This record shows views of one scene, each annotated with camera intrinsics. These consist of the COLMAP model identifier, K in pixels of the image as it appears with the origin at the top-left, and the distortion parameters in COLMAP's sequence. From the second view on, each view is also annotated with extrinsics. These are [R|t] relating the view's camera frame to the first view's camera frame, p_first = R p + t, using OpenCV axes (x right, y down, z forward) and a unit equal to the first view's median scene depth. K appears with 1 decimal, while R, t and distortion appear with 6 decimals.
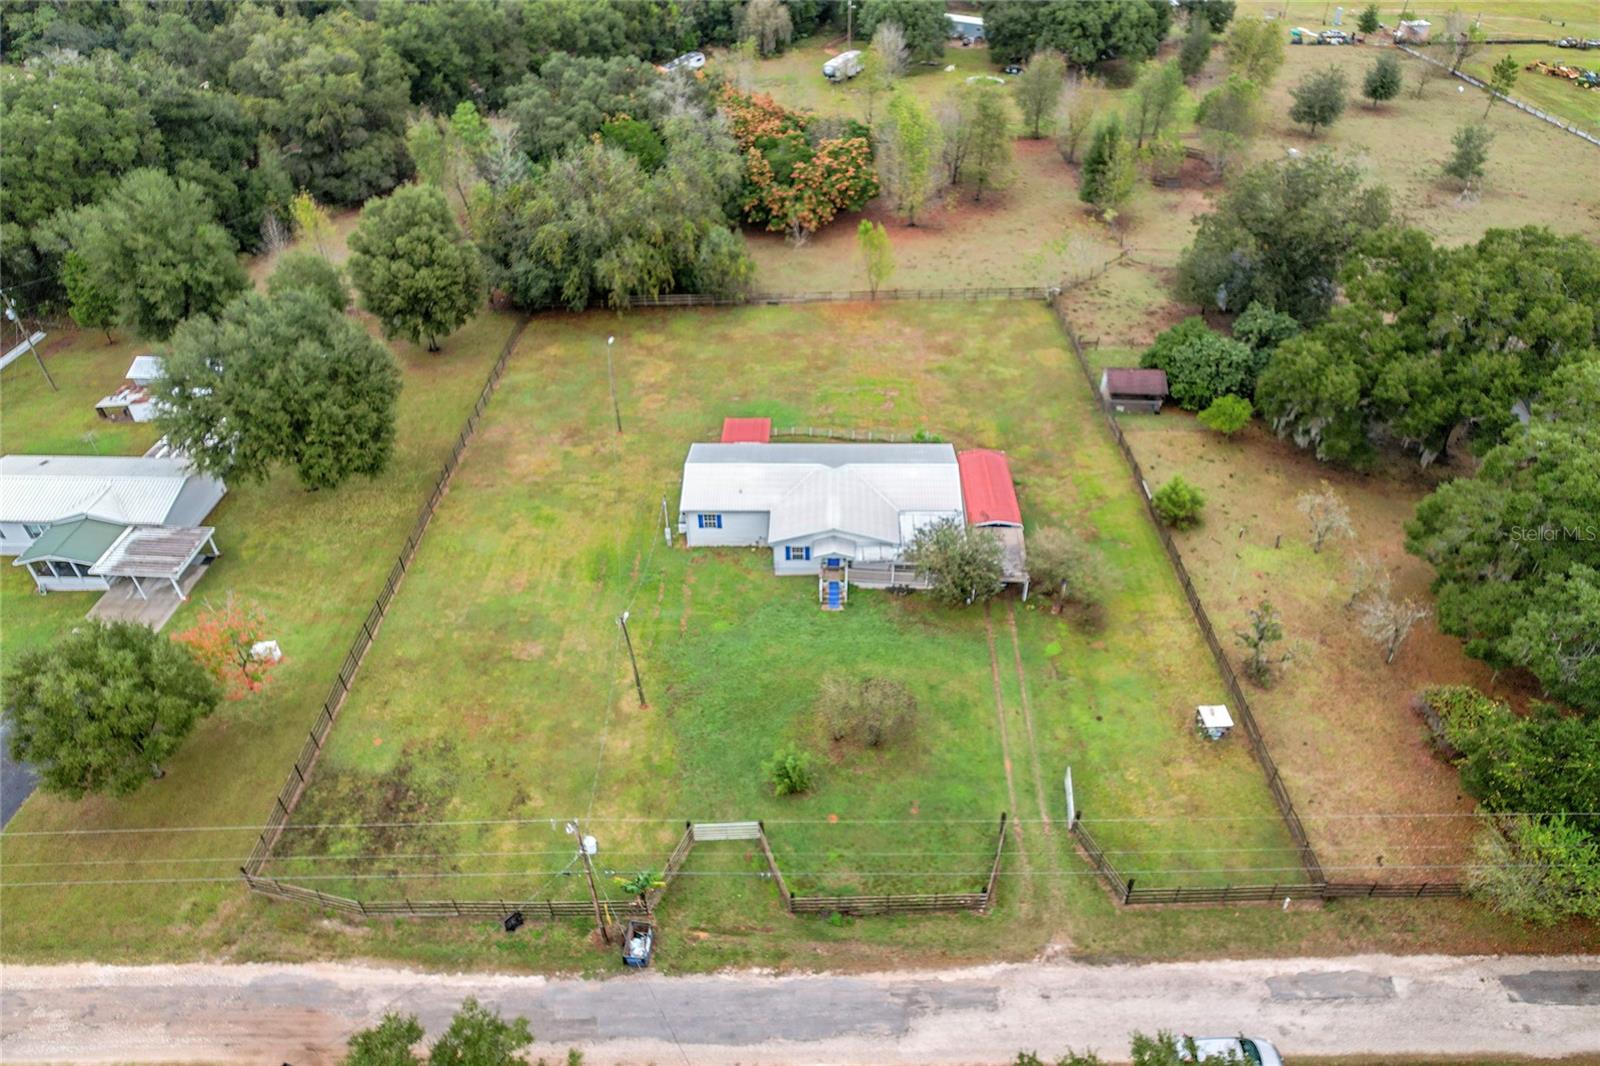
lens RADIAL K [[1023.4, 0, 802.2], [0, 1023.4, 555.3], [0, 0, 1]] dist [-0.083674, 0.071147]
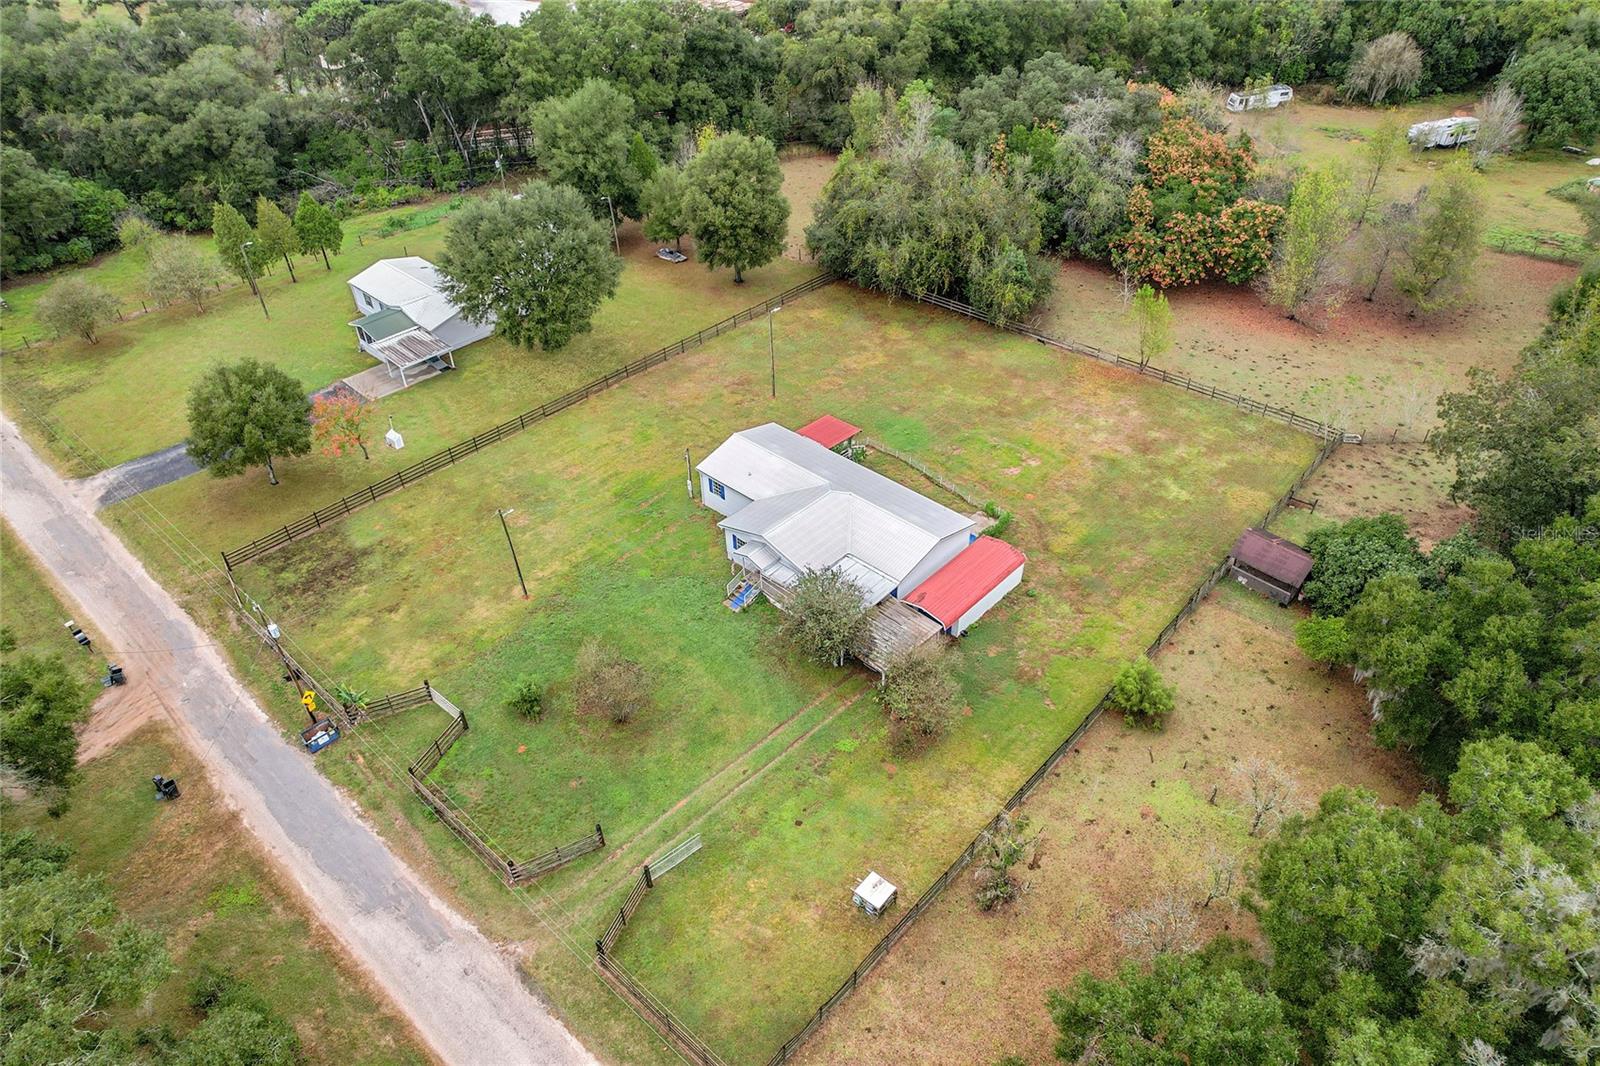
lens RADIAL K [[1021.9, 0, 803.1], [0, 1021.9, 549.6], [0, 0, 1]] dist [-0.077584, 0.064295]
pose [[0.746727, 0.417891, -0.517461, 0.580489], [-0.415293, 0.900632, 0.128039, -0.157783], [0.519548, 0.119288, 0.846073, 0.169161]]
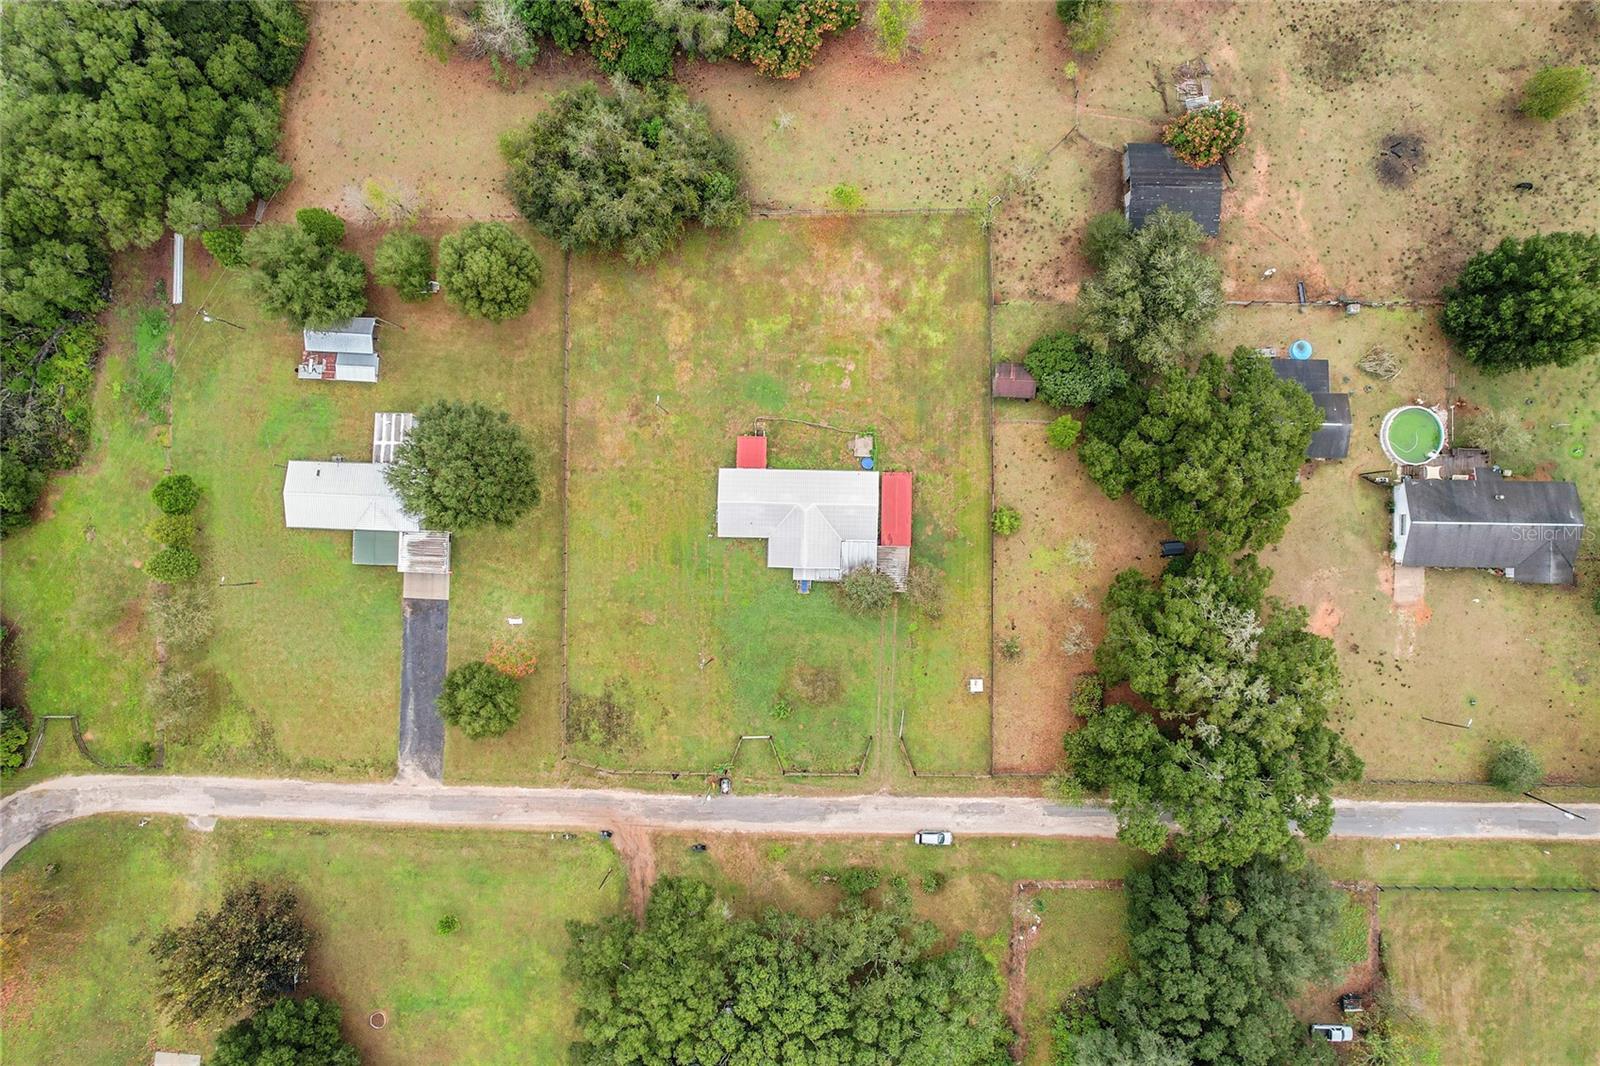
lens RADIAL K [[1021.9, 0, 803.1], [0, 1021.9, 549.6], [0, 0, 1]] dist [-0.077584, 0.064295]
pose [[0.999953, -0.000594, -0.009669, 0.046770], [0.007856, 0.633786, 0.773468, -1.458185], [0.005669, -0.773508, 0.633761, -0.143446]]
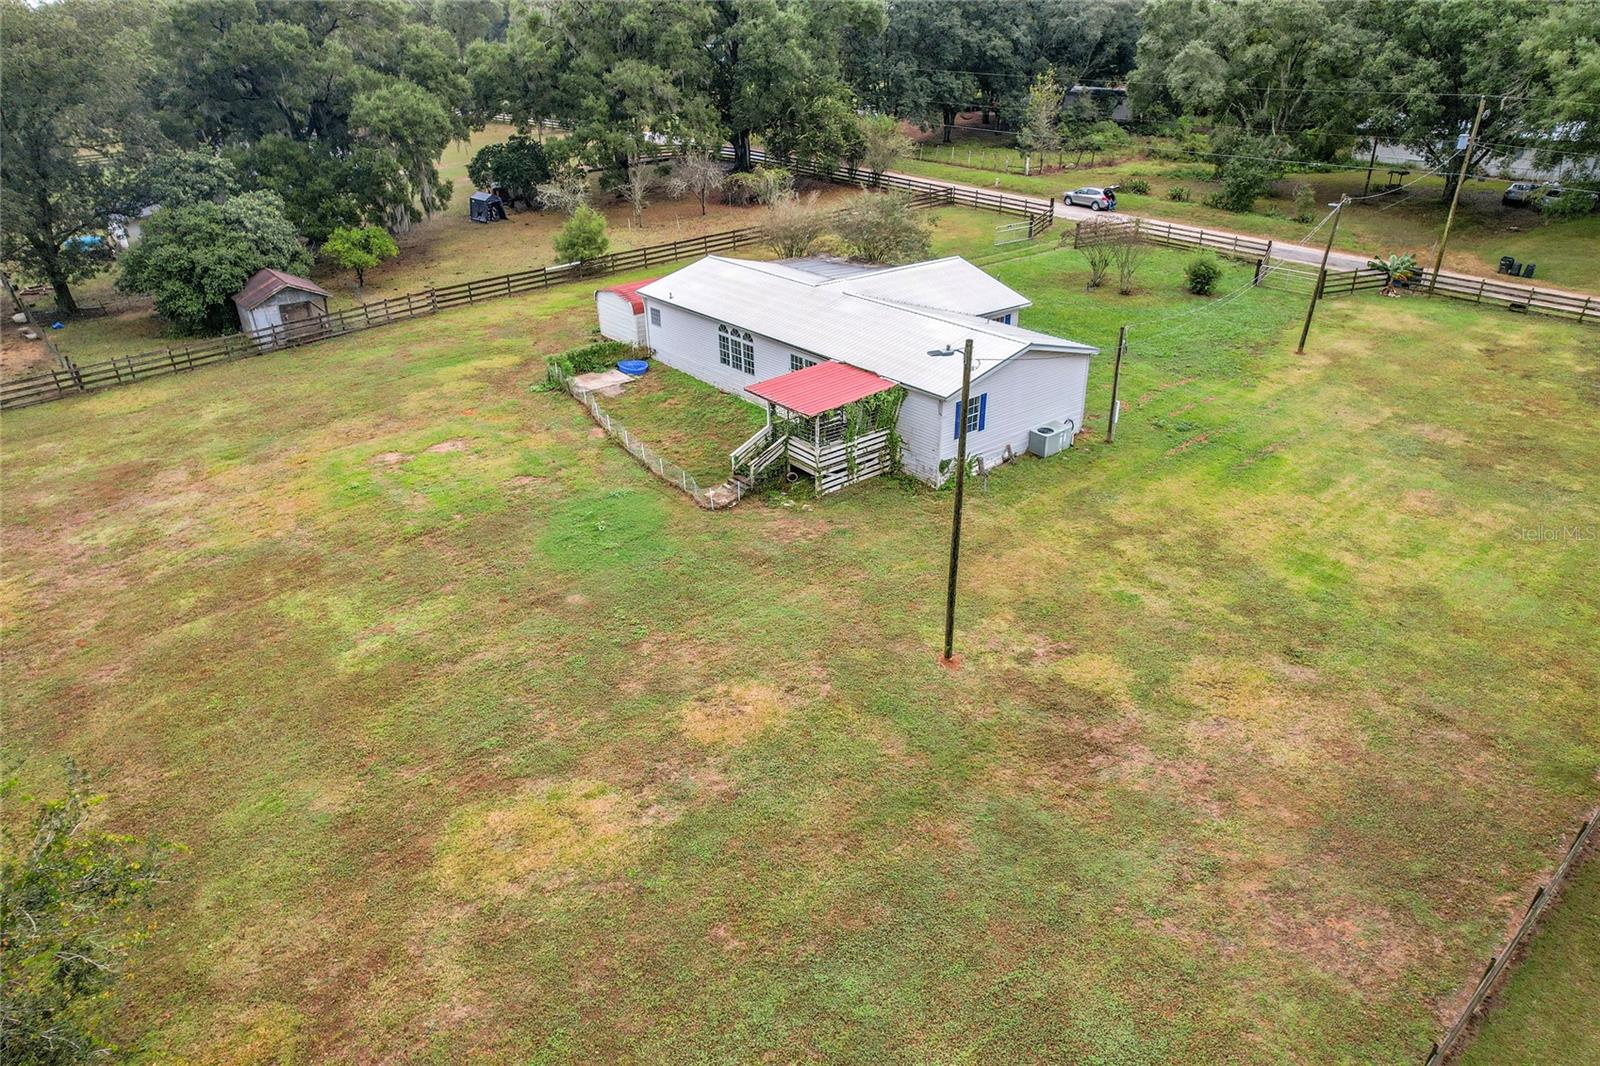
lens RADIAL K [[1023.4, 0, 802.2], [0, 1023.4, 555.3], [0, 0, 1]] dist [-0.083674, 0.071147]
pose [[-0.650473, -0.338584, 0.679887, -0.437579], [0.499051, 0.484274, 0.718628, -0.475511], [-0.572567, 0.806747, -0.146037, 1.312461]]
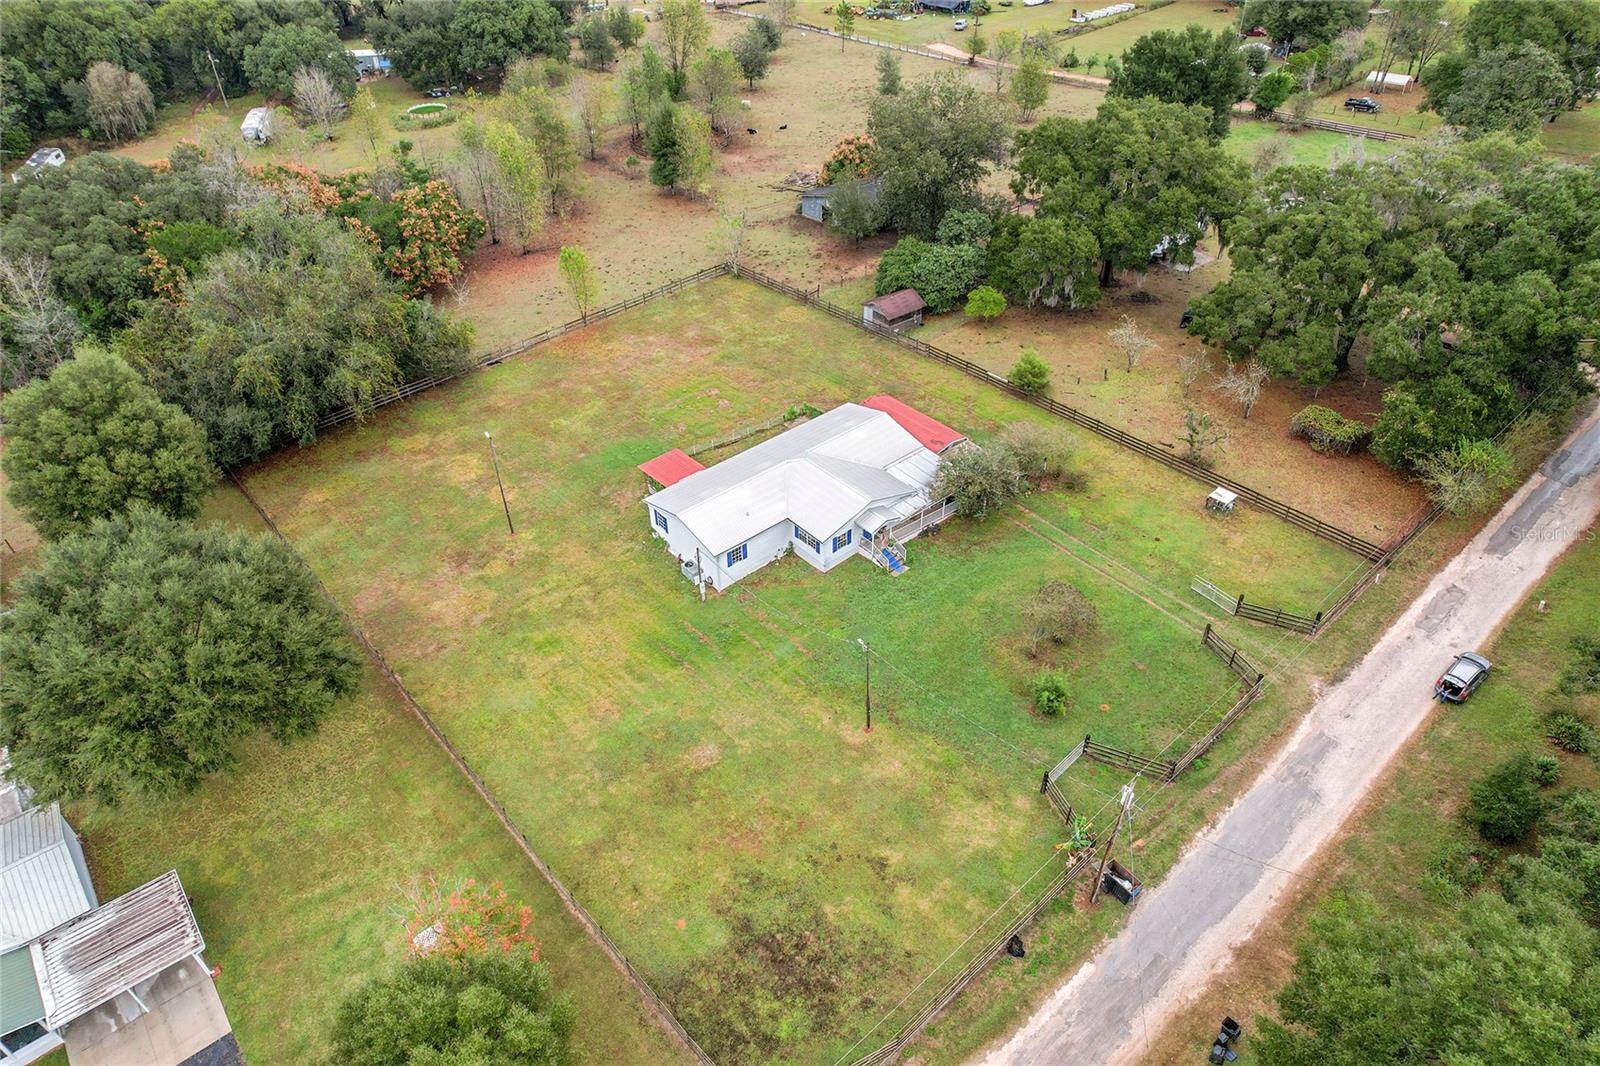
lens RADIAL K [[1021.9, 0, 803.1], [0, 1021.9, 549.6], [0, 0, 1]] dist [-0.077584, 0.064295]
pose [[0.743861, -0.420101, 0.519794, -0.567711], [0.427673, 0.896865, 0.112822, -0.126178], [-0.513581, 0.138378, 0.846809, 0.170766]]
